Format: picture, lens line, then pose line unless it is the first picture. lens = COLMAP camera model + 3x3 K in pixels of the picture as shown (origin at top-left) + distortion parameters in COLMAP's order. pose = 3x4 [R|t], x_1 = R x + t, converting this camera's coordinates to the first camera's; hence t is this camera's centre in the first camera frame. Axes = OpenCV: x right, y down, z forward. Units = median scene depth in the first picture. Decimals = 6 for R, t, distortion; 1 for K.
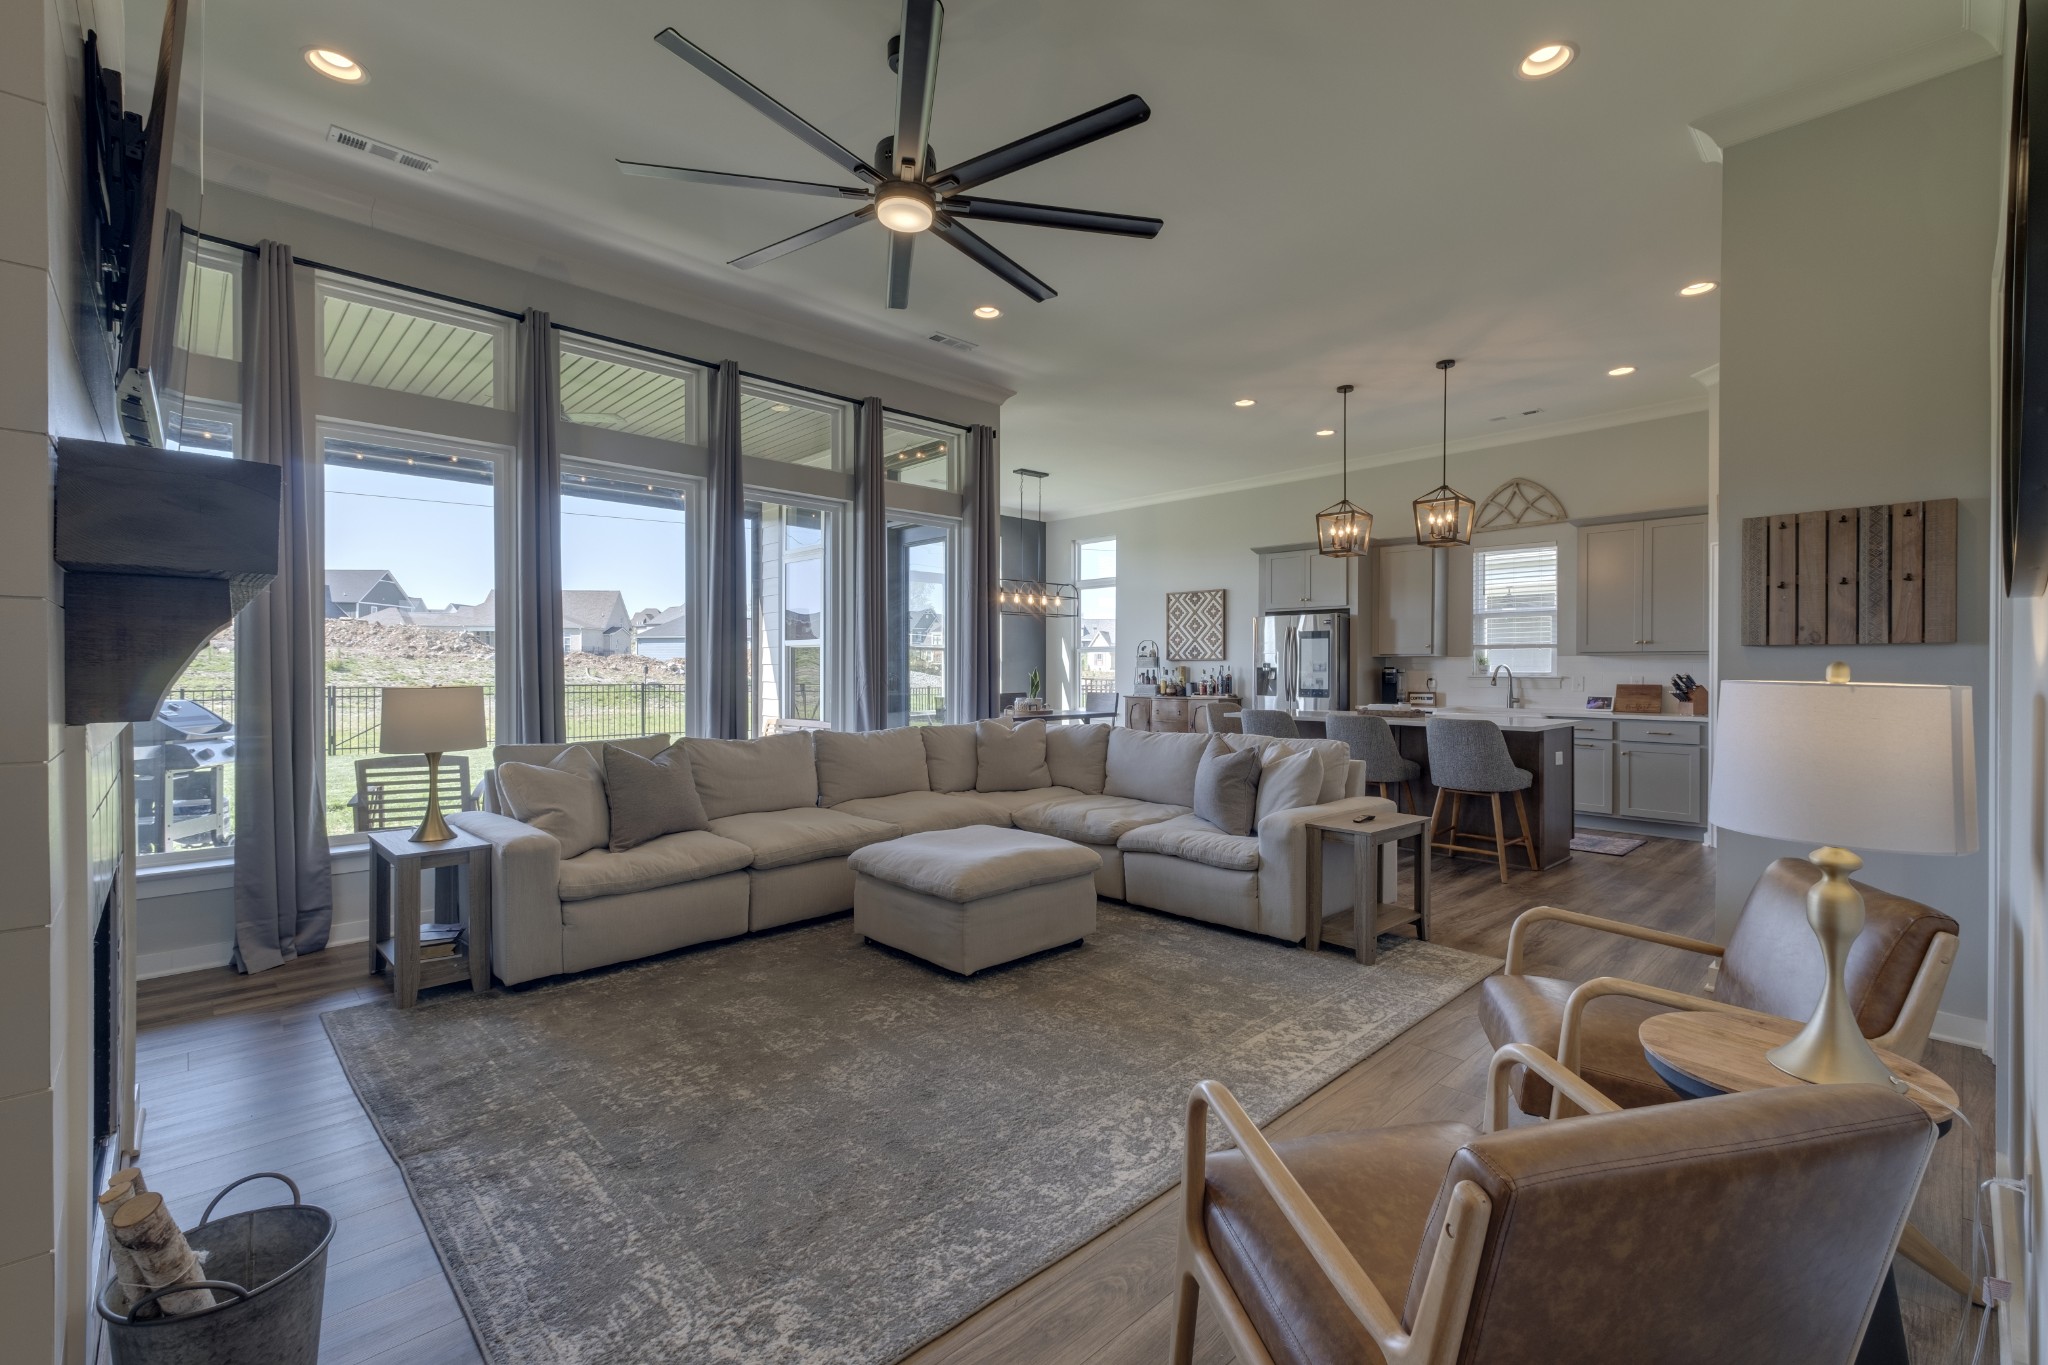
lens RADIAL K [[885.8, 0, 1031.4], [0, 885.8, 675.1], [0, 0, 1]] dist [0.013688, -0.003934]
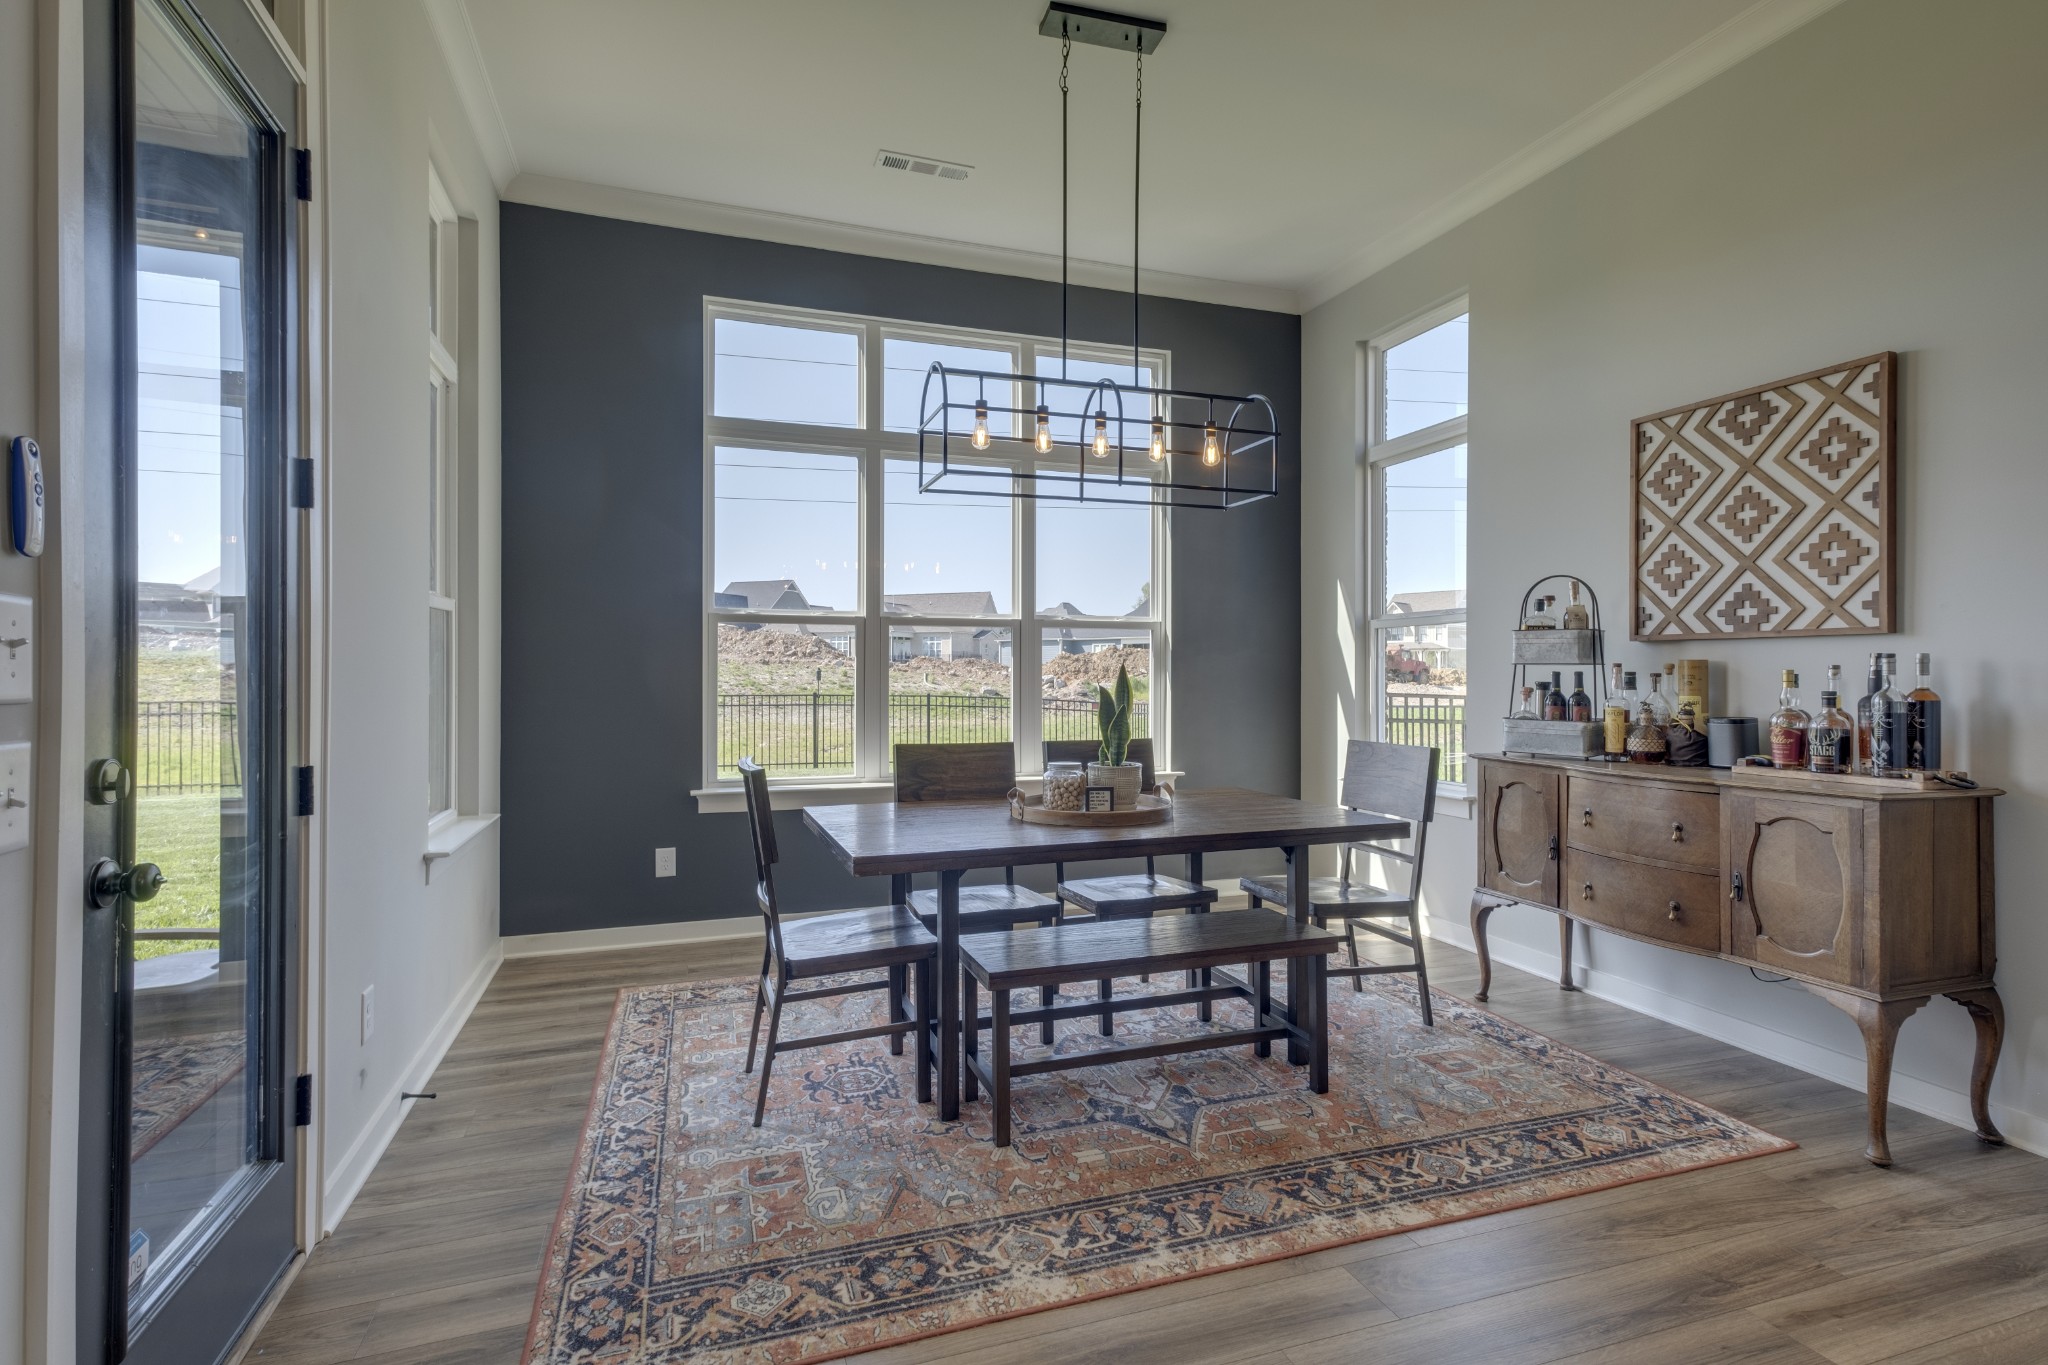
lens RADIAL K [[993.5, 0, 1032.3], [0, 993.5, 674.8], [0, 0, 1]] dist [0.015627, 0.000422]
pose [[0.912805, 0.000144, -0.408395, 0.108251], [-0.003047, 0.999975, -0.006458, -0.002326], [0.408384, 0.007139, 0.912782, 0.623470]]
